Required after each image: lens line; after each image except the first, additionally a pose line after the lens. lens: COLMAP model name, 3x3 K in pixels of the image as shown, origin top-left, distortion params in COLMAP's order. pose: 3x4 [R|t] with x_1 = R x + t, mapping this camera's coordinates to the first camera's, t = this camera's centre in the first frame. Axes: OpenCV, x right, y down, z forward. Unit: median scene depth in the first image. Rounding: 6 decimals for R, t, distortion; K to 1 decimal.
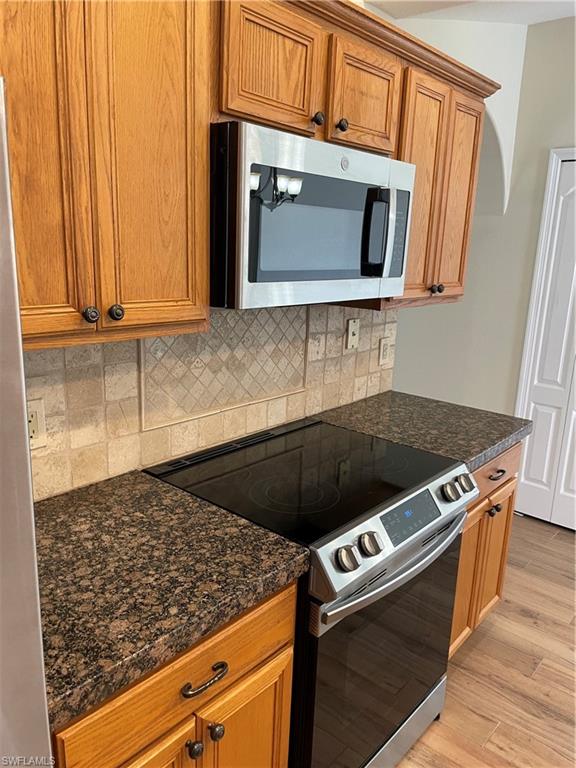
lens RADIAL K [[590.5, 0, 285.5], [0, 590.5, 389.3], [0, 0, 1]] dist [0.071372, -0.099629]
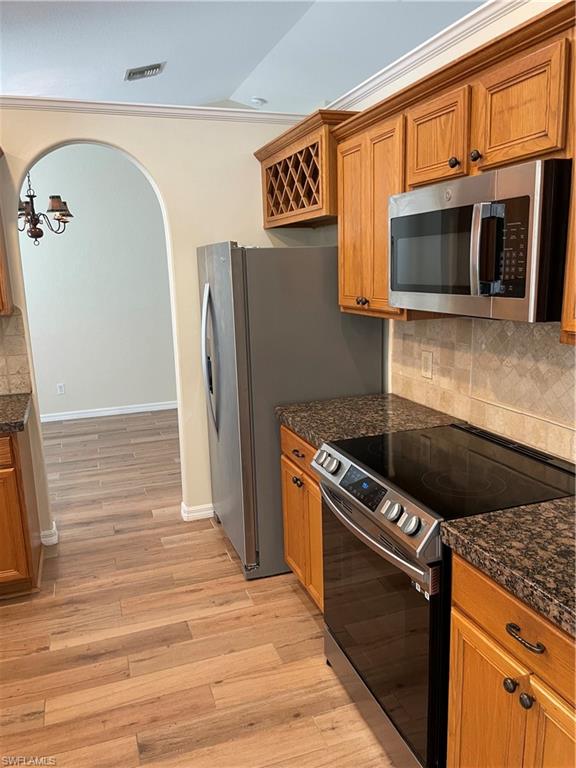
lens RADIAL K [[590.5, 0, 282.4], [0, 590.5, 390.7], [0, 0, 1]] dist [0.071372, -0.099629]
pose [[-0.509192, 0.154232, -0.846721, 1.160715], [-0.198877, 0.936100, 0.290111, -0.259898], [0.837360, 0.316116, -0.445982, 1.209027]]
